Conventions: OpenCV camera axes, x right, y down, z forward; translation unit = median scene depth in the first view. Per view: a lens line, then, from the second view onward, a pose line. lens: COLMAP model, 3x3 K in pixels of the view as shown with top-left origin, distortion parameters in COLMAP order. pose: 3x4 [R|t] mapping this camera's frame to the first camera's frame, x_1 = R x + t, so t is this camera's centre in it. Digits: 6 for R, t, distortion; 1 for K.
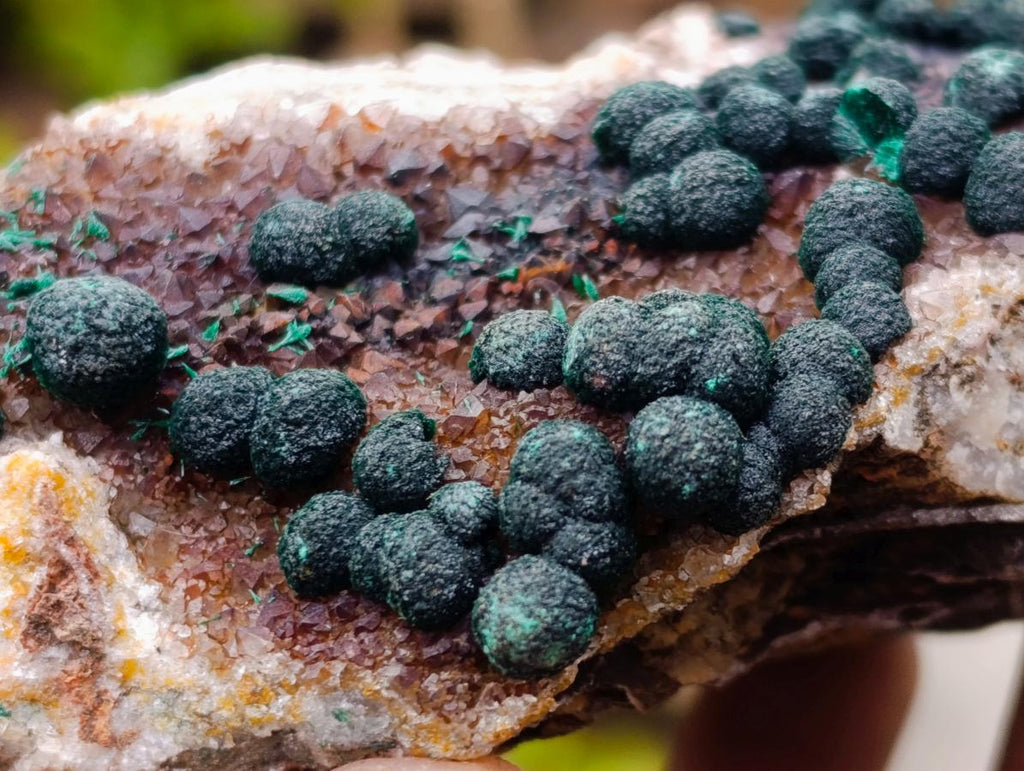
lens RADIAL K [[3026.7, 0, 531.7], [0, 3026.7, 342.0], [0, 0, 1]] dist [0.340316, -2.304343]
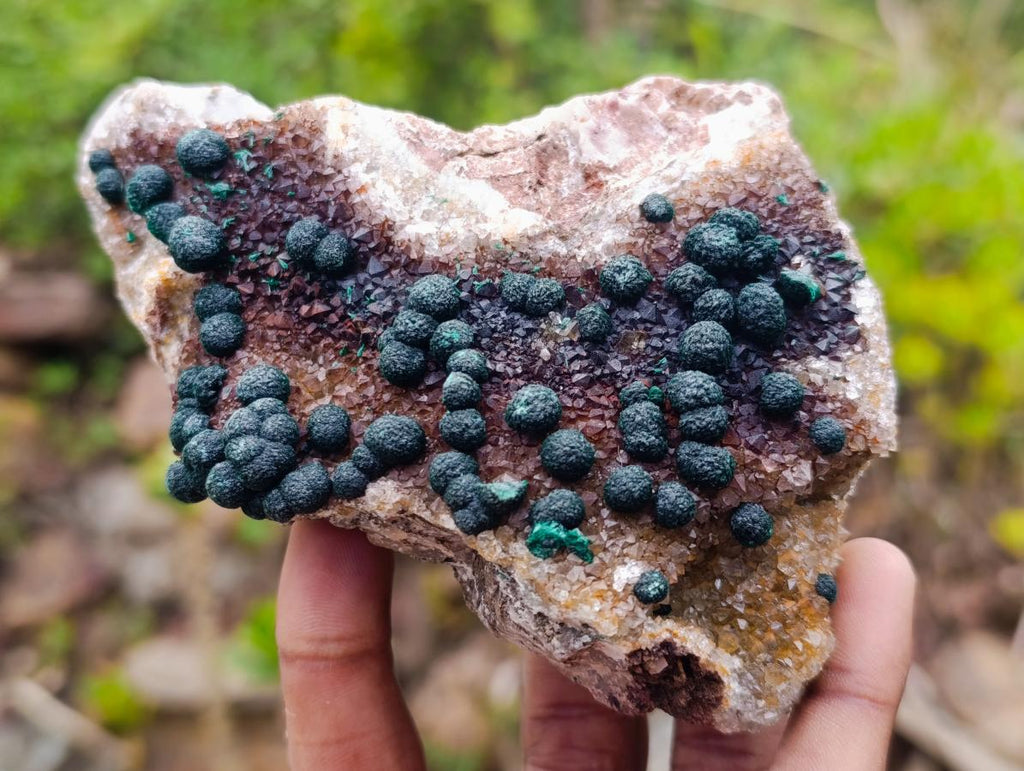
lens RADIAL K [[1491.2, 0, 512.5], [0, 1491.2, 373.5], [0, 0, 1]] dist [0.350294, -2.265485]
pose [[0.605513, 0.694509, -0.388603, 0.532545], [-0.186620, 0.598592, 0.779013, -0.896162], [0.773646, -0.399181, 0.492064, 0.543048]]
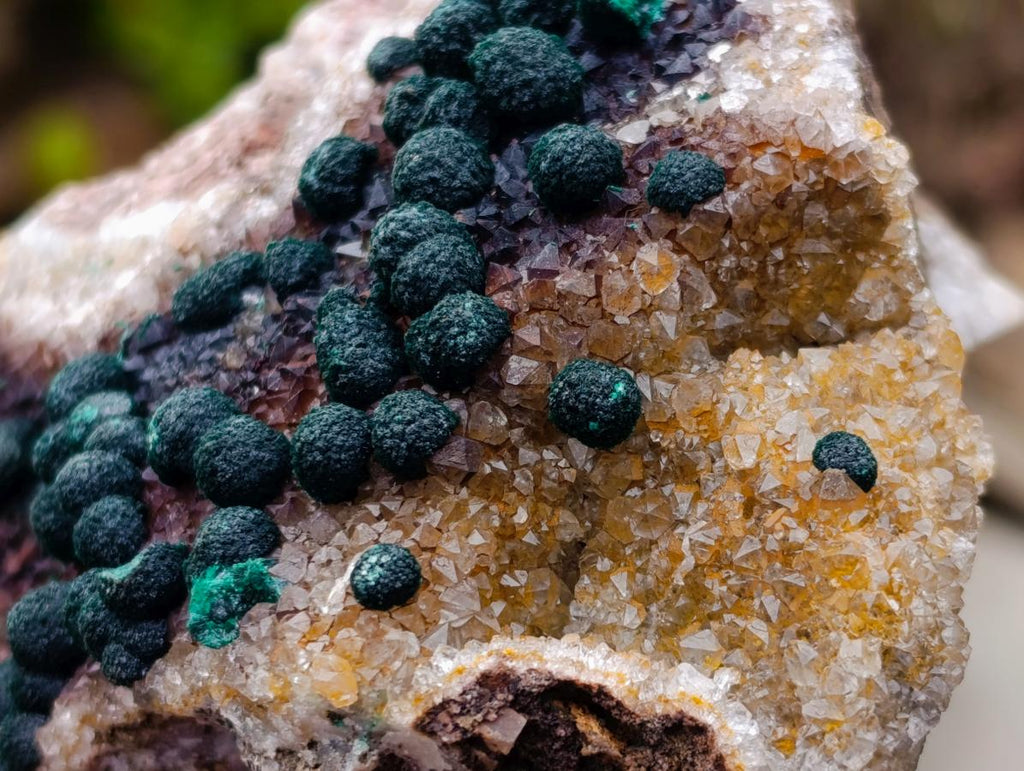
lens RADIAL K [[3026.7, 0, 531.7], [0, 3026.7, 342.0], [0, 0, 1]] dist [0.340316, -2.304343]
pose [[0.481576, 0.140437, -0.865079, 1.171746], [0.482791, 0.781291, 0.395598, -0.488582], [0.731435, -0.608163, 0.308449, 0.819176]]
